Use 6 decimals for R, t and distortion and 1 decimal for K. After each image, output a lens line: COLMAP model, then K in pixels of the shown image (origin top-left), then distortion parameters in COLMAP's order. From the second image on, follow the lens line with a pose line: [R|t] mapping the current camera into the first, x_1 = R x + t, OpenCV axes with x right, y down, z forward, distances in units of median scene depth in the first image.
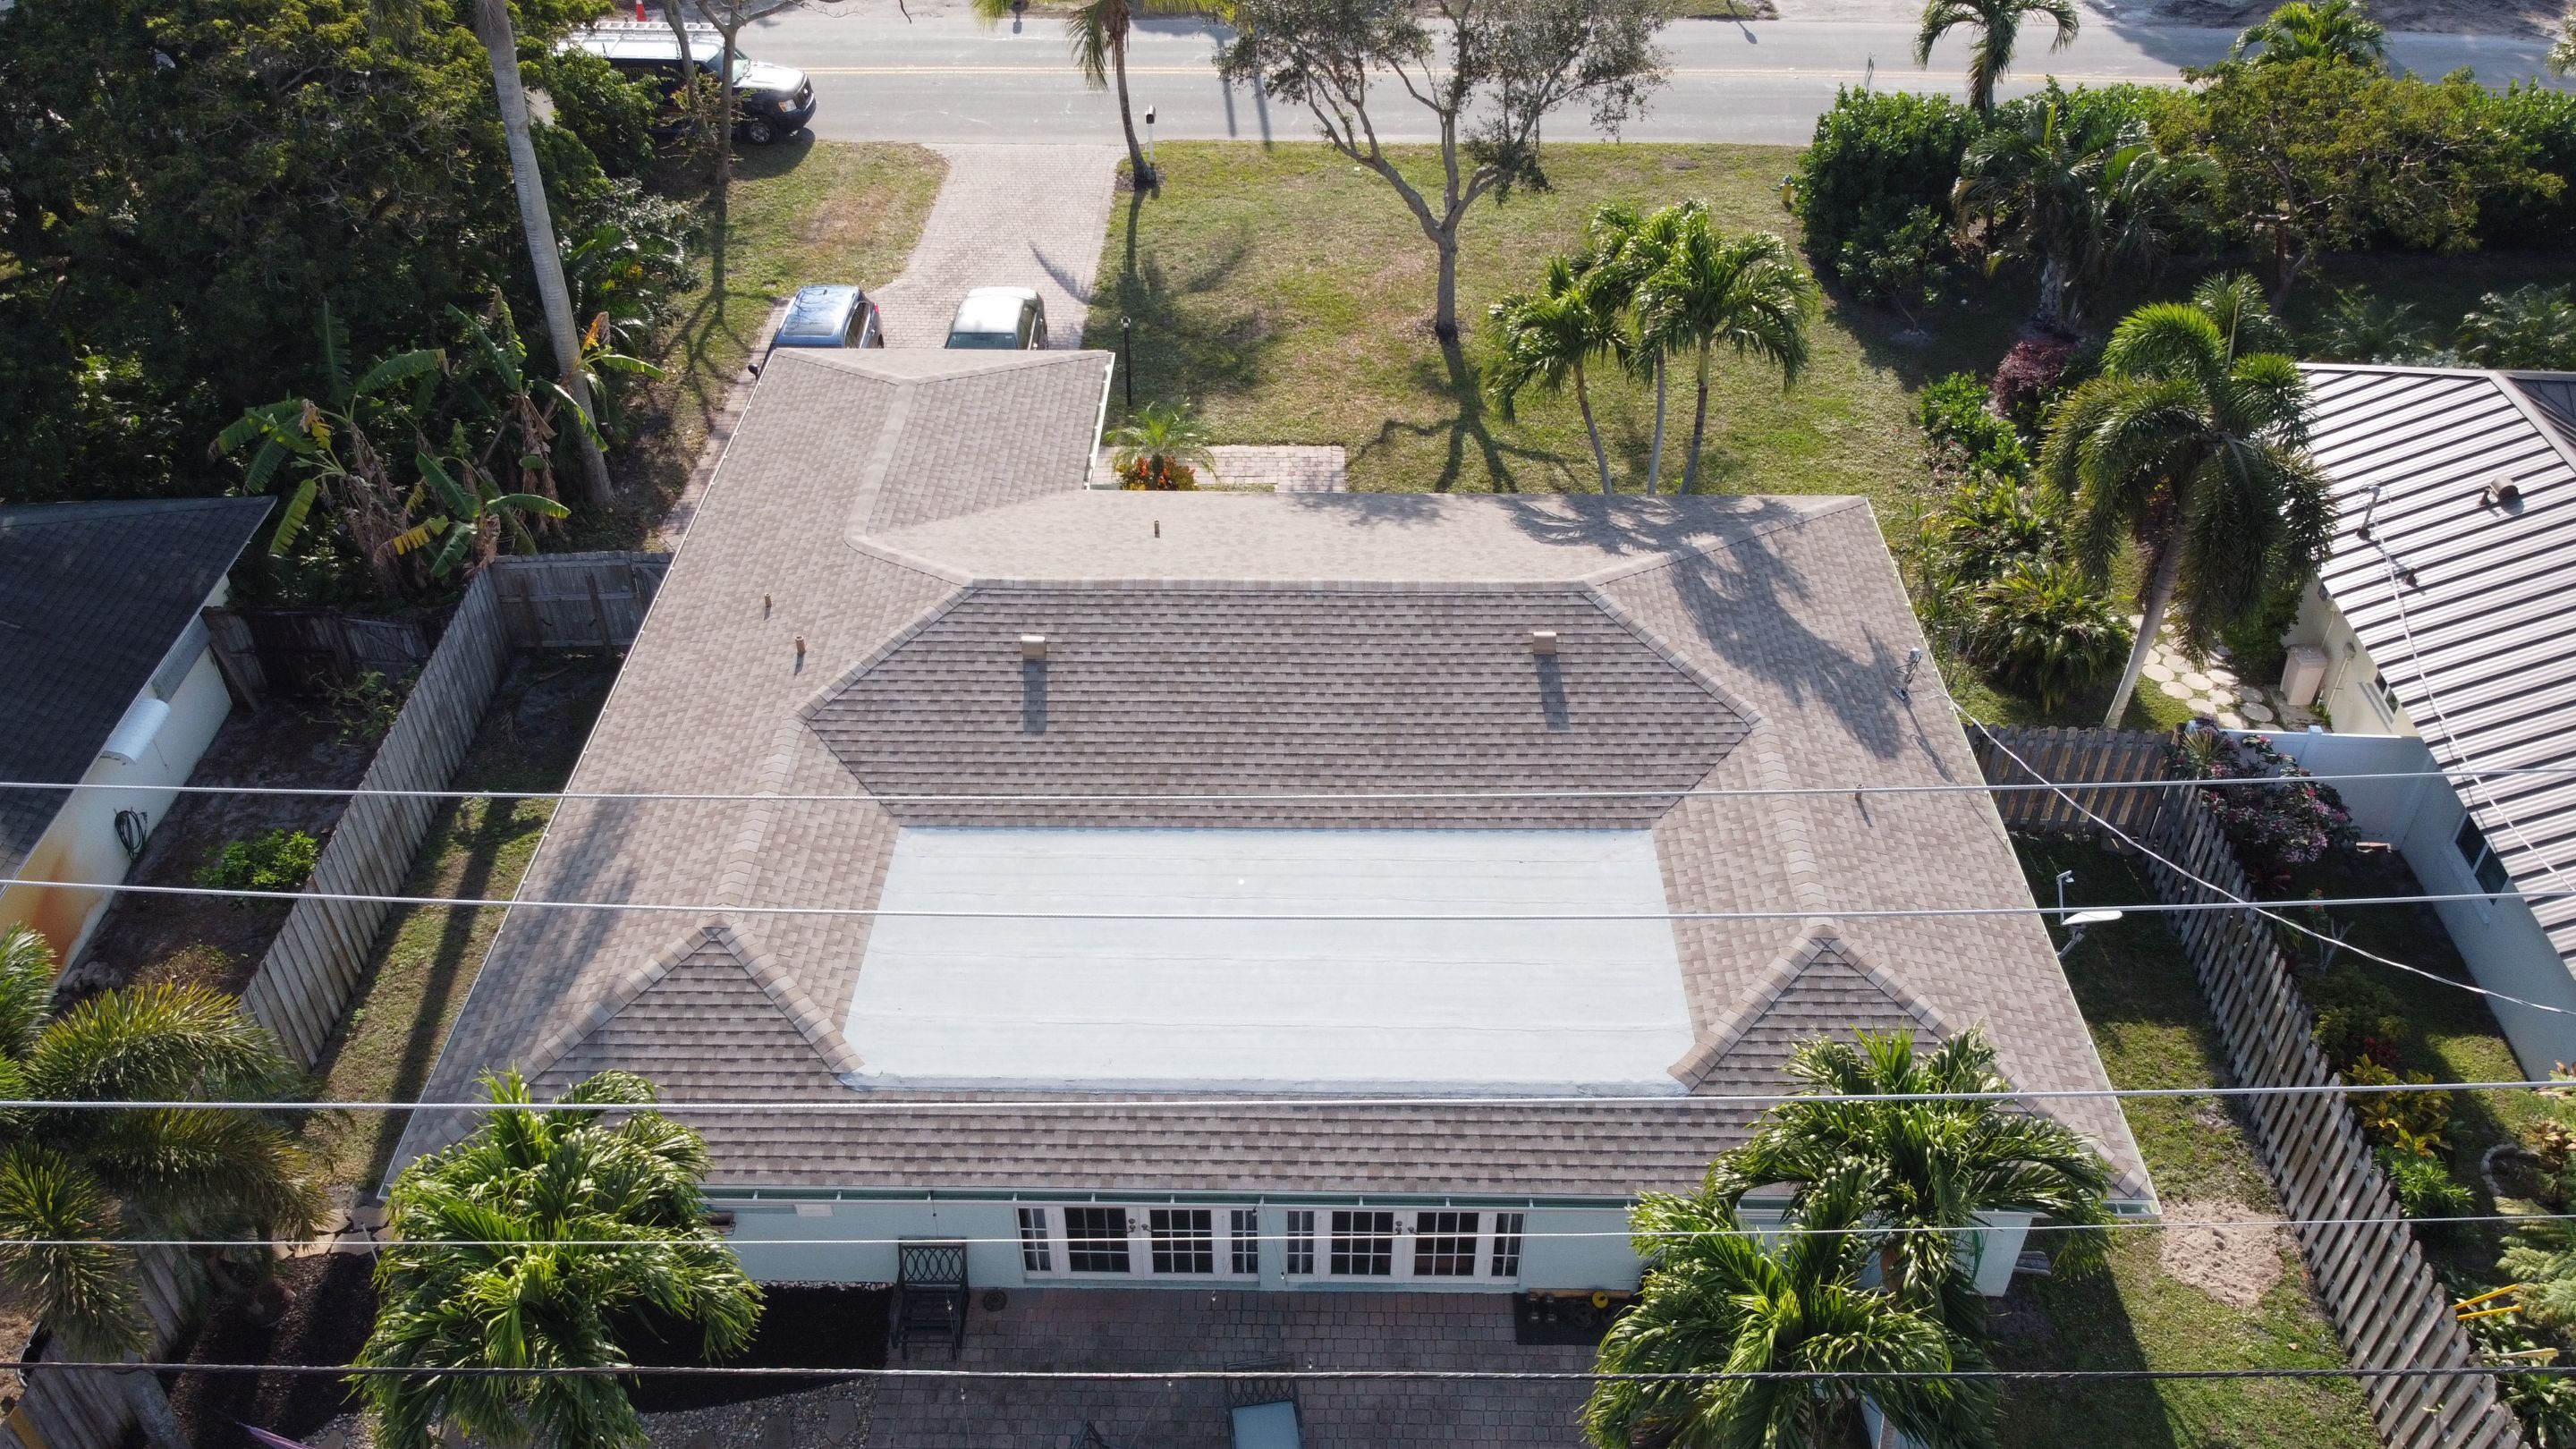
lens RADIAL K [[1941.9, 0, 1288.0], [0, 1941.9, 724.5], [0, 0, 1]] dist [-0.000377, 0.002955]
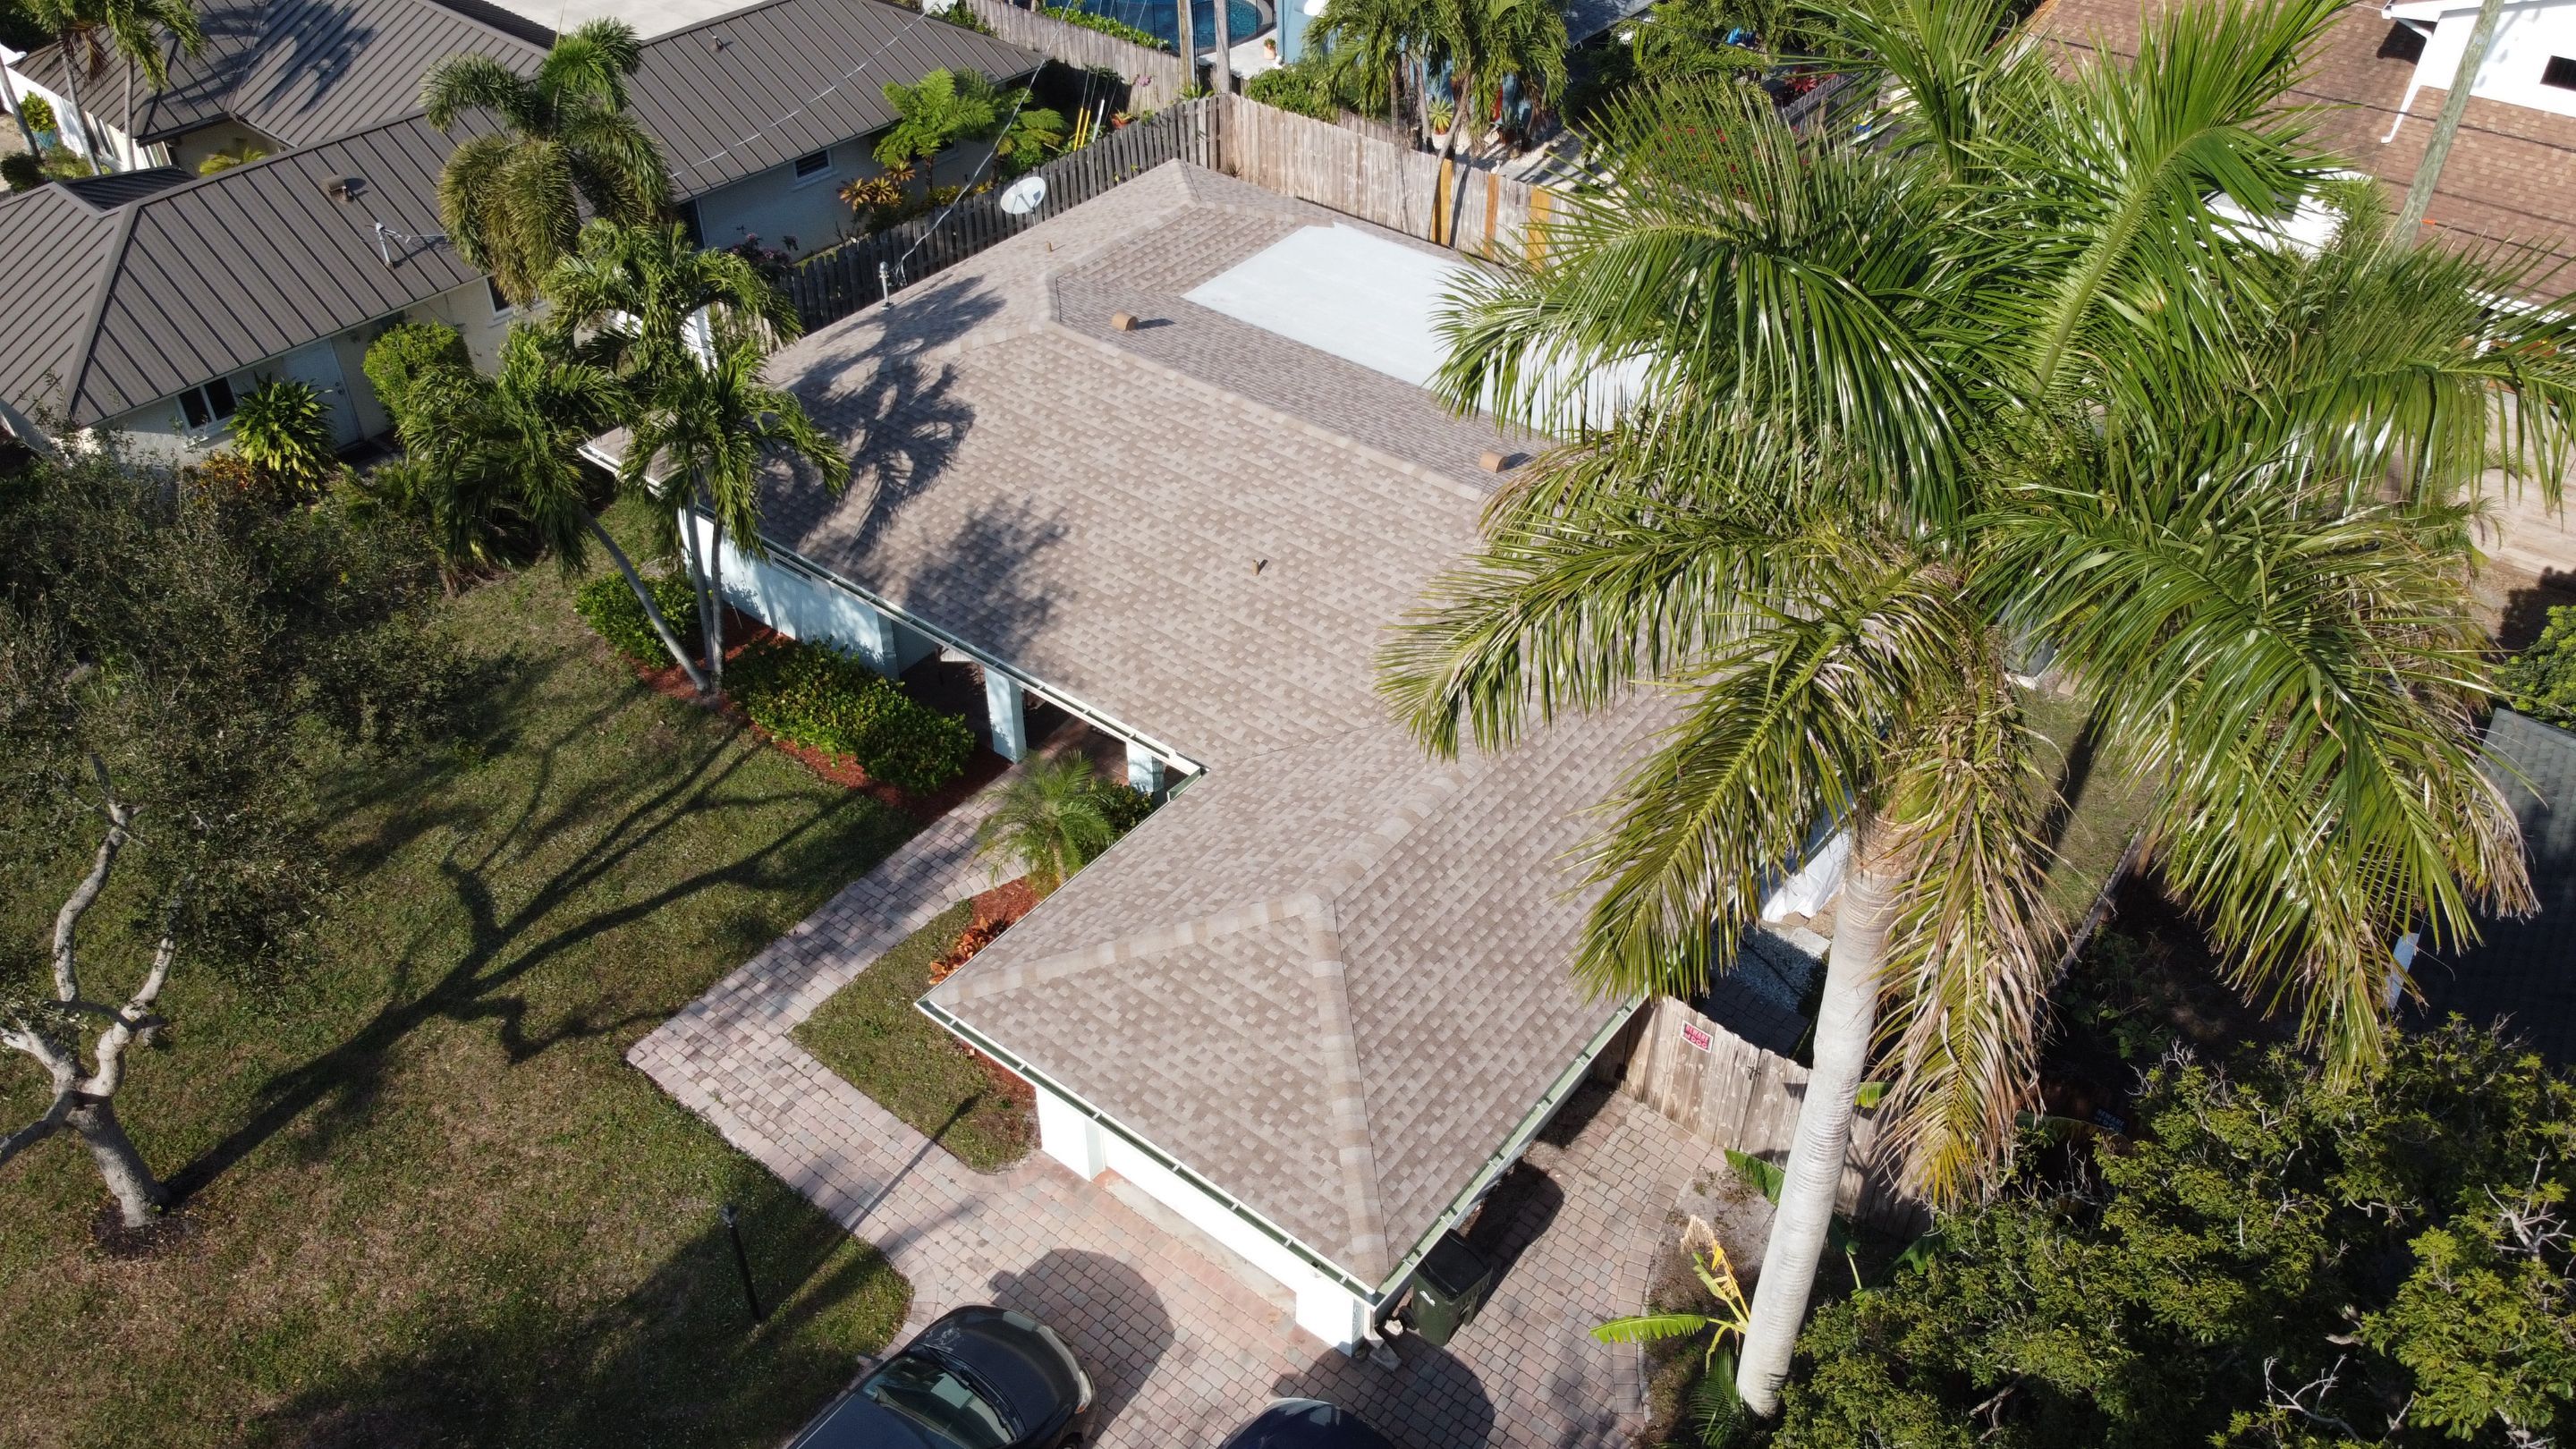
lens RADIAL K [[1972.7, 0, 1288.0], [0, 1972.7, 724.5], [0, 0, 1]] dist [-0.000478, 0.001099]
pose [[-0.798309, -0.383217, 0.464594, -0.616297], [0.366503, 0.303007, 0.879694, -1.016271], [-0.477889, 0.872543, -0.101443, 1.333668]]
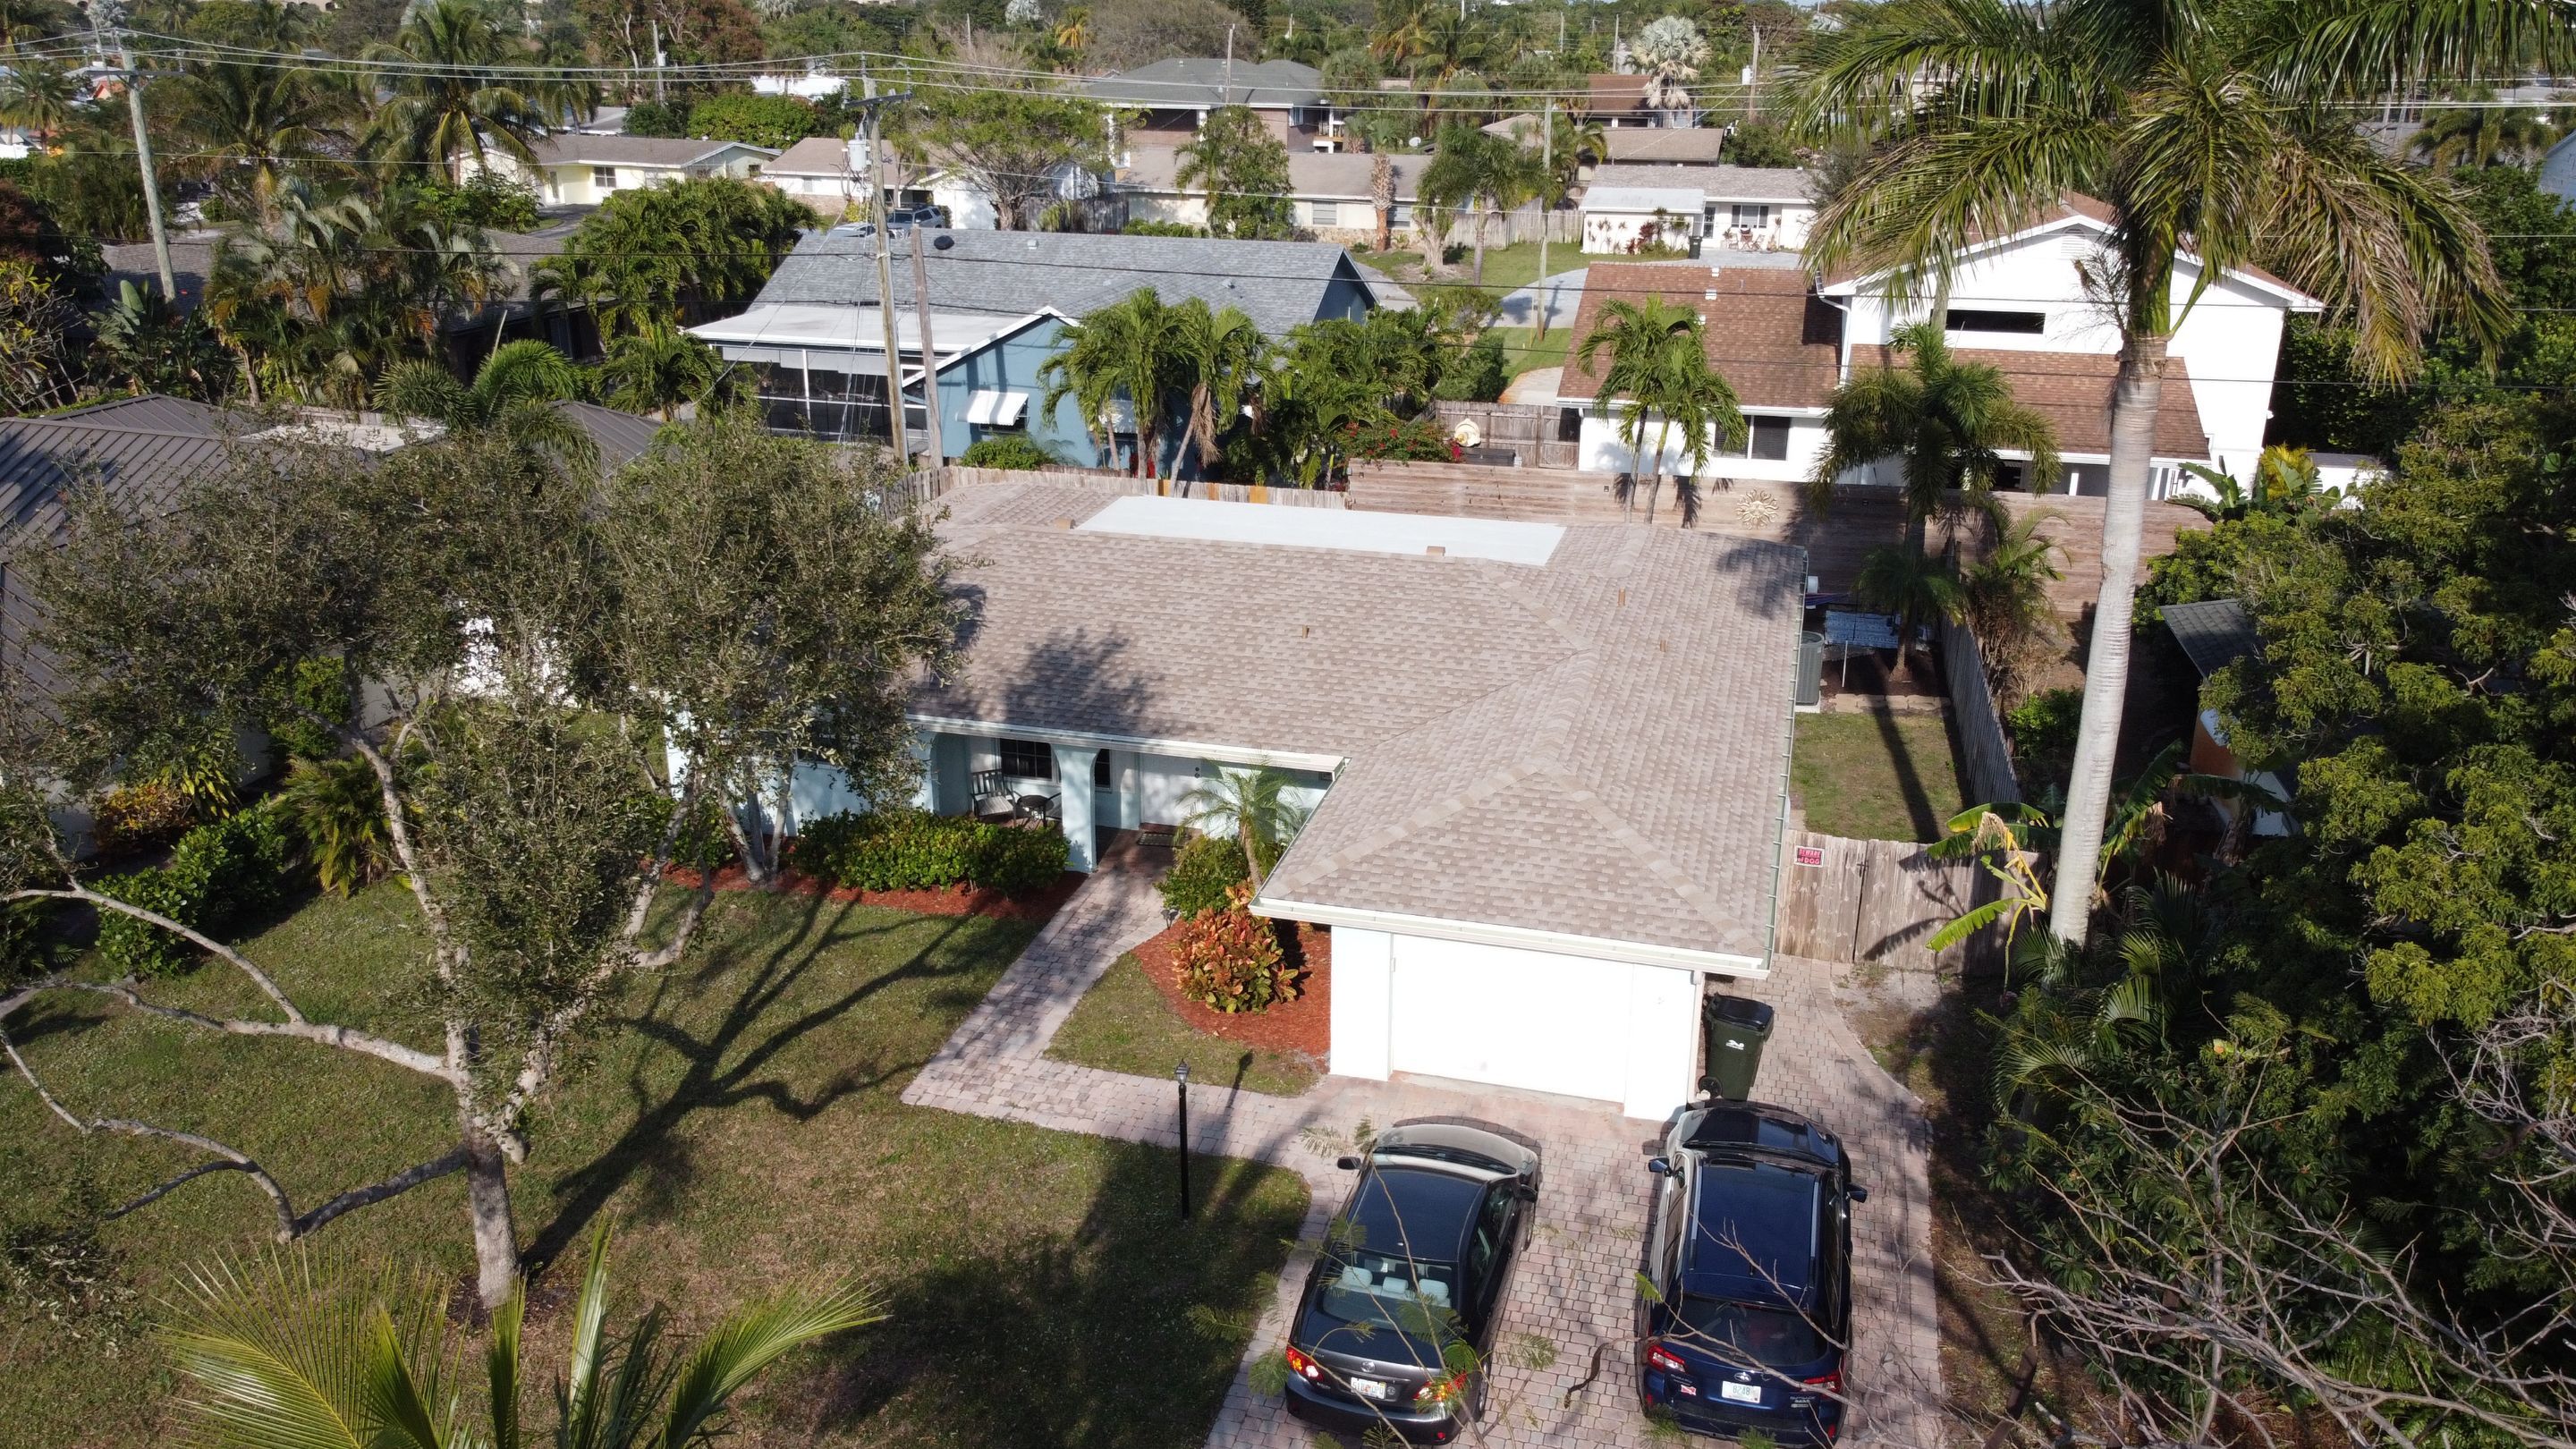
lens RADIAL K [[1961.4, 0, 1288.0], [0, 1961.4, 724.5], [0, 0, 1]] dist [0.000475, -0.002823]
pose [[-0.967797, -0.091658, 0.234453, -0.366303], [0.151715, 0.530829, 0.833788, -1.132389], [-0.200878, 0.842508, -0.499829, 1.839340]]
